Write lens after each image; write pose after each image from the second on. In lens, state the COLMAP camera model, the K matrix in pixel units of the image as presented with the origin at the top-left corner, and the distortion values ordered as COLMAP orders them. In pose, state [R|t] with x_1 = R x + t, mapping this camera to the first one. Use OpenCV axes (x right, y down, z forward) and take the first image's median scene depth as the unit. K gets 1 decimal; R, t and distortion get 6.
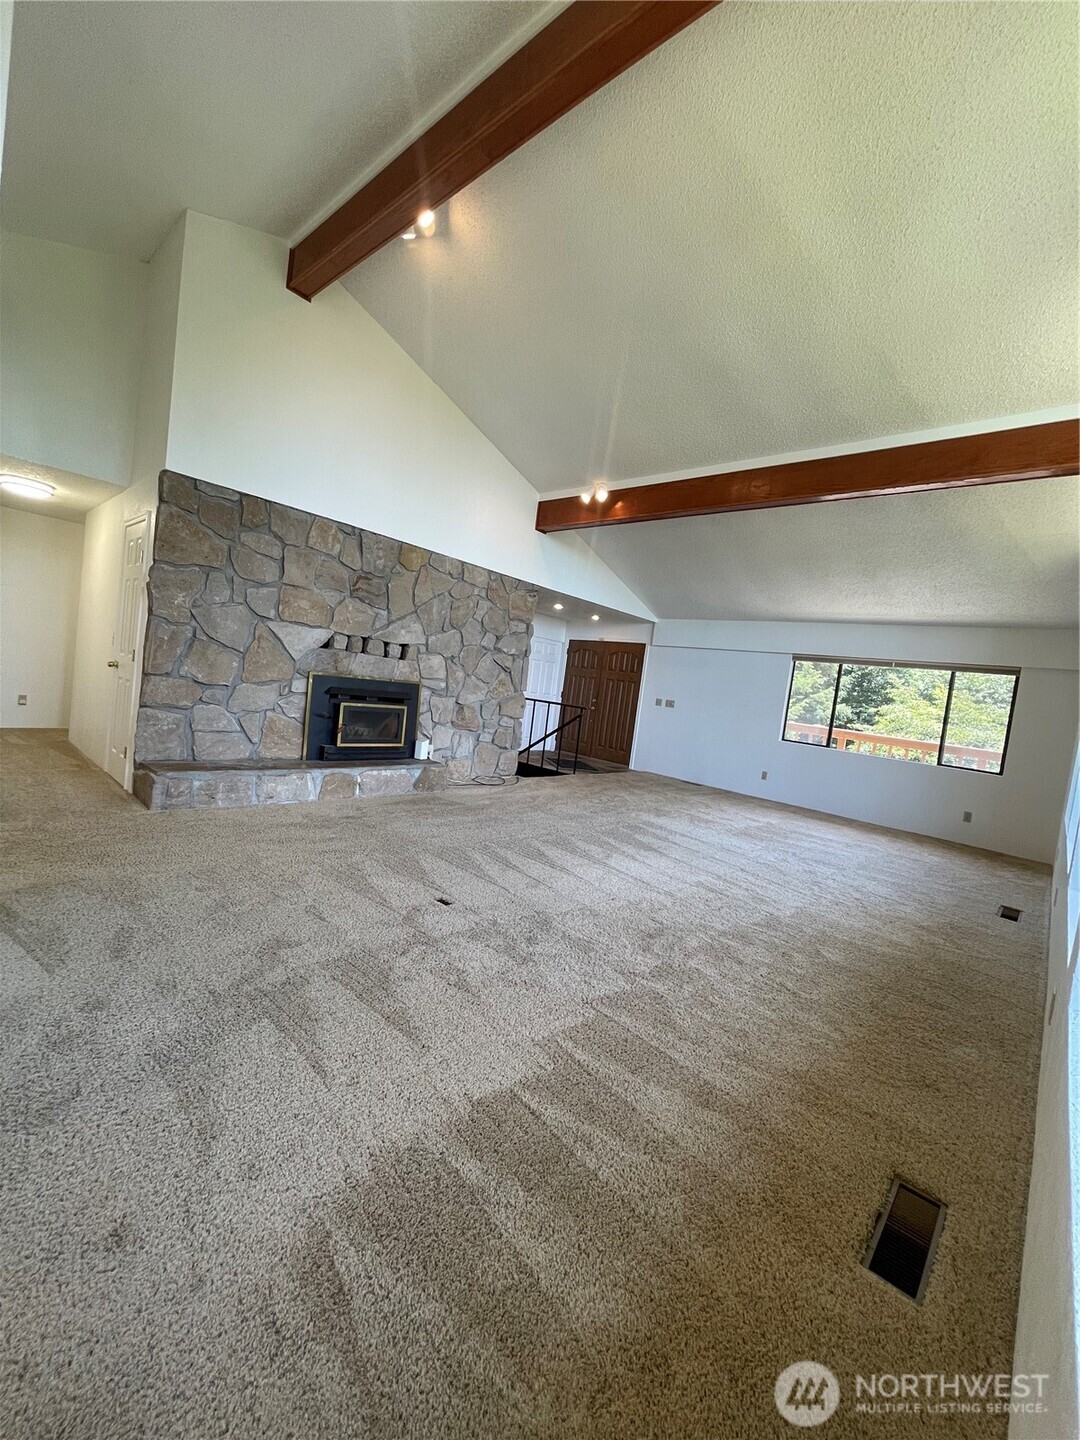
lens RADIAL K [[582.9, 0, 541.3], [0, 582.9, 711.1], [0, 0, 1]] dist [-0.002566, -0.000194]
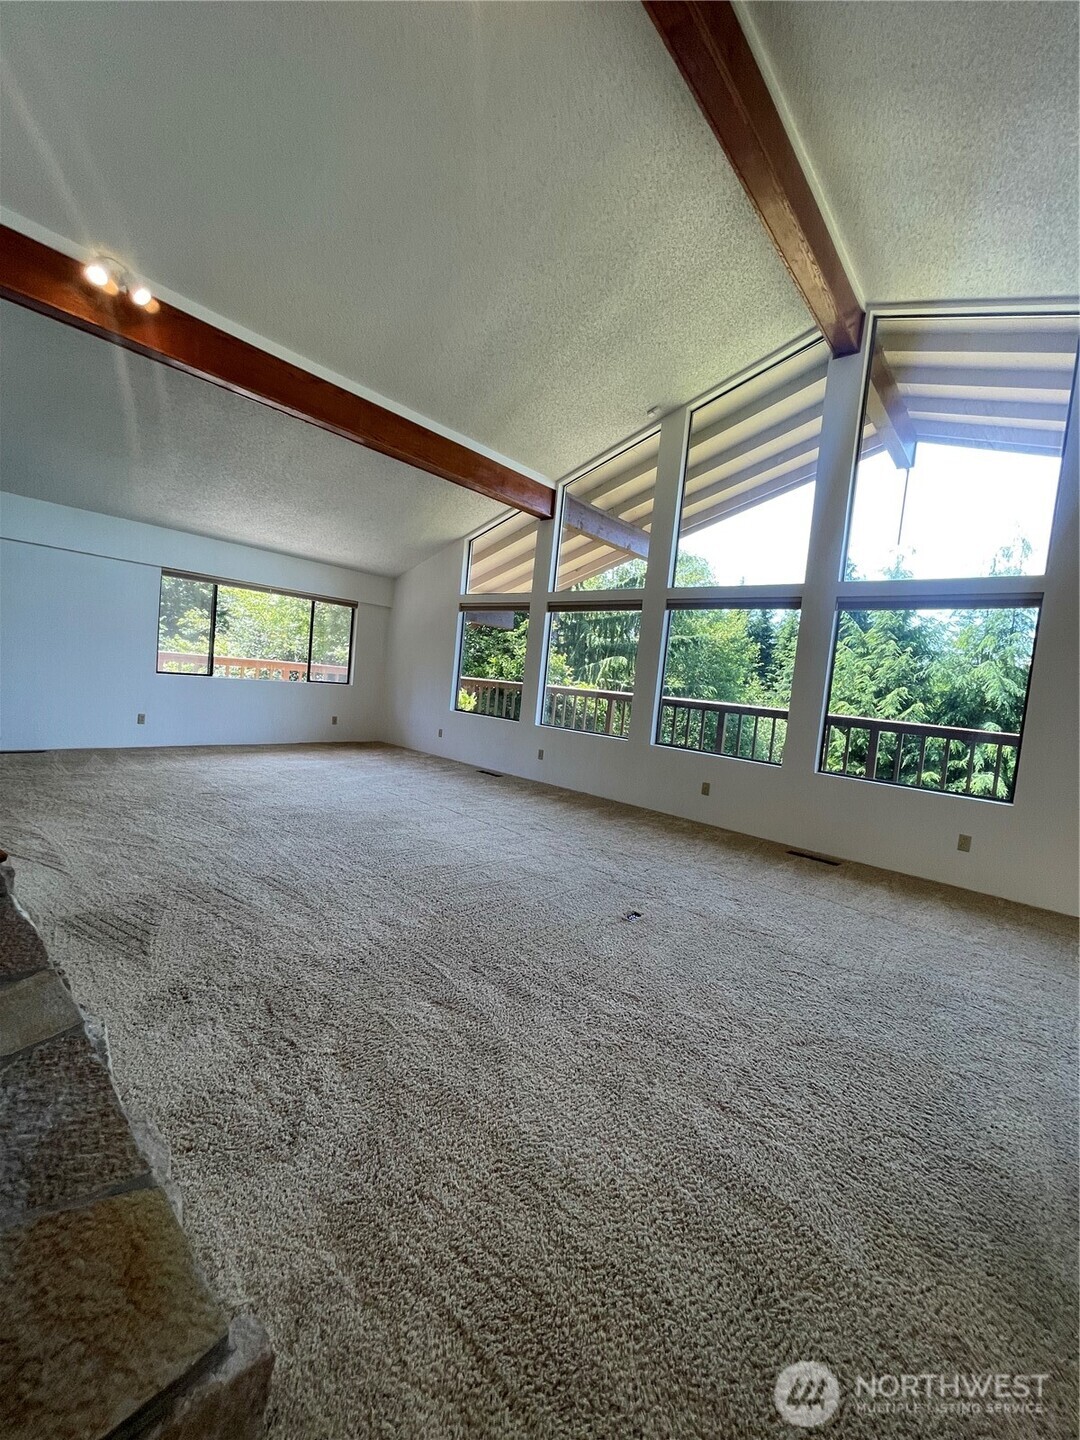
lens RADIAL K [[582.9, 0, 545.2], [0, 582.9, 723.8], [0, 0, 1]] dist [-0.002566, -0.000194]
pose [[-0.016854, -0.206006, 0.978406, -0.519985], [-0.047156, 0.977619, 0.205028, -0.092797], [-0.998745, -0.042682, -0.026192, 0.574567]]
